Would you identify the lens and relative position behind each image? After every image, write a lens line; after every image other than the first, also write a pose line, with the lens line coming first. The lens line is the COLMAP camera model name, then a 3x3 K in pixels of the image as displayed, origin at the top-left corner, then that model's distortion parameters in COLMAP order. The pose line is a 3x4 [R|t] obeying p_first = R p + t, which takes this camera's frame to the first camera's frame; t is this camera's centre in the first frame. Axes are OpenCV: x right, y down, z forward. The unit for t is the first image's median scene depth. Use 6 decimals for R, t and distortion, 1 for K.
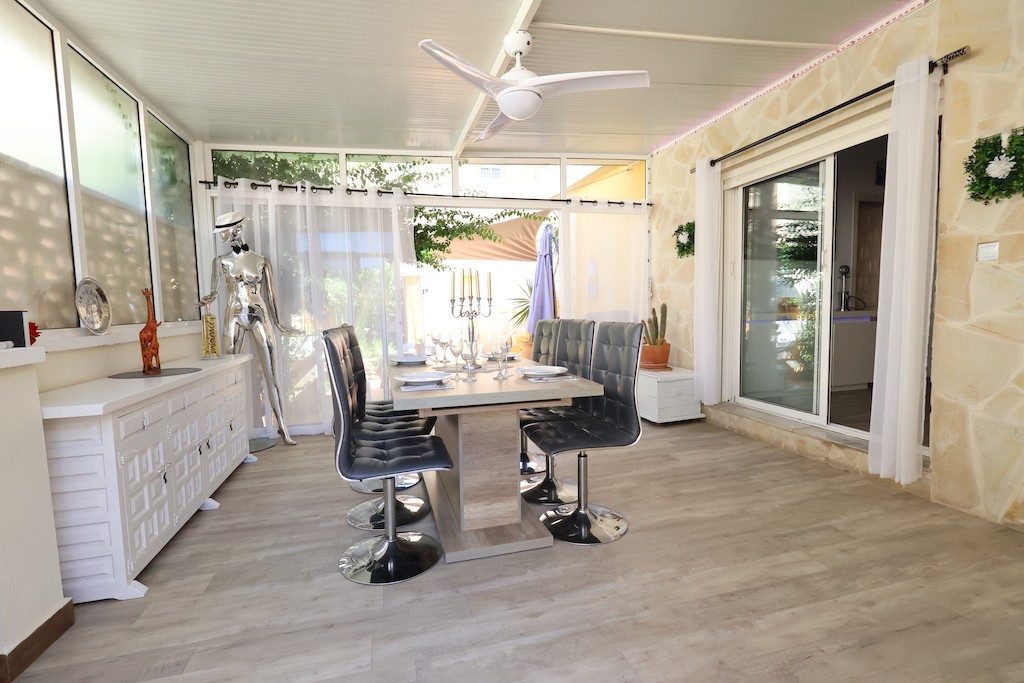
lens RADIAL K [[473.9, 0, 511.4], [0, 473.9, 342.4], [0, 0, 1]] dist [-0.001533, 0.001330]
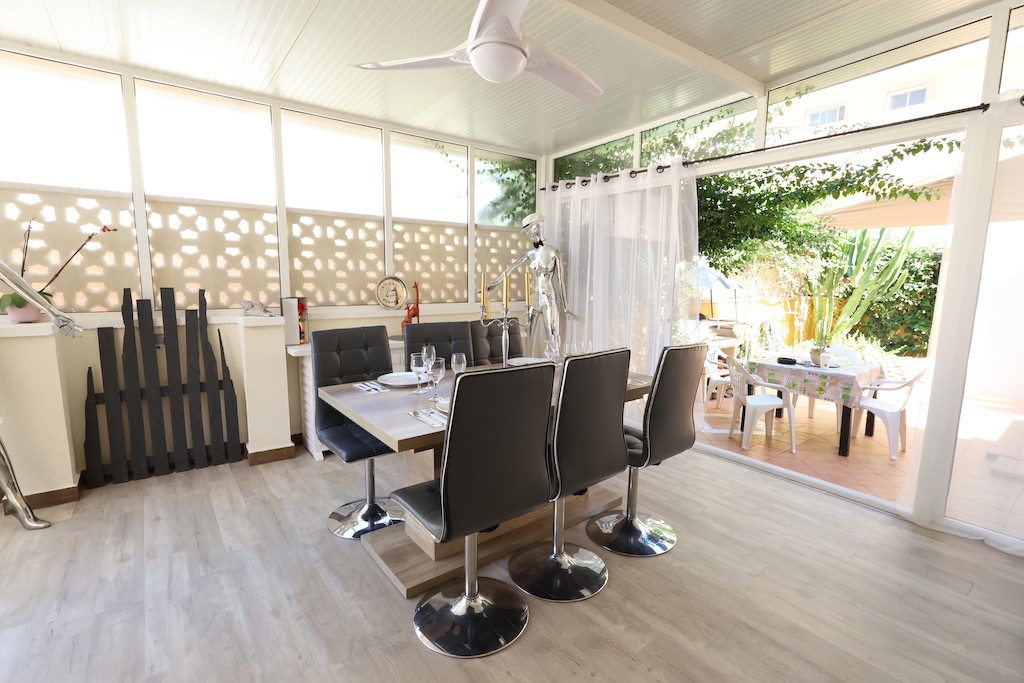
lens RADIAL K [[473.9, 0, 512.0], [0, 473.9, 341.8], [0, 0, 1]] dist [-0.001533, 0.001330]
pose [[0.375245, 0.153407, -0.914143, 0.871601], [-0.093352, 0.987450, 0.127390, -0.166646], [0.922213, 0.037535, 0.384857, 0.810822]]
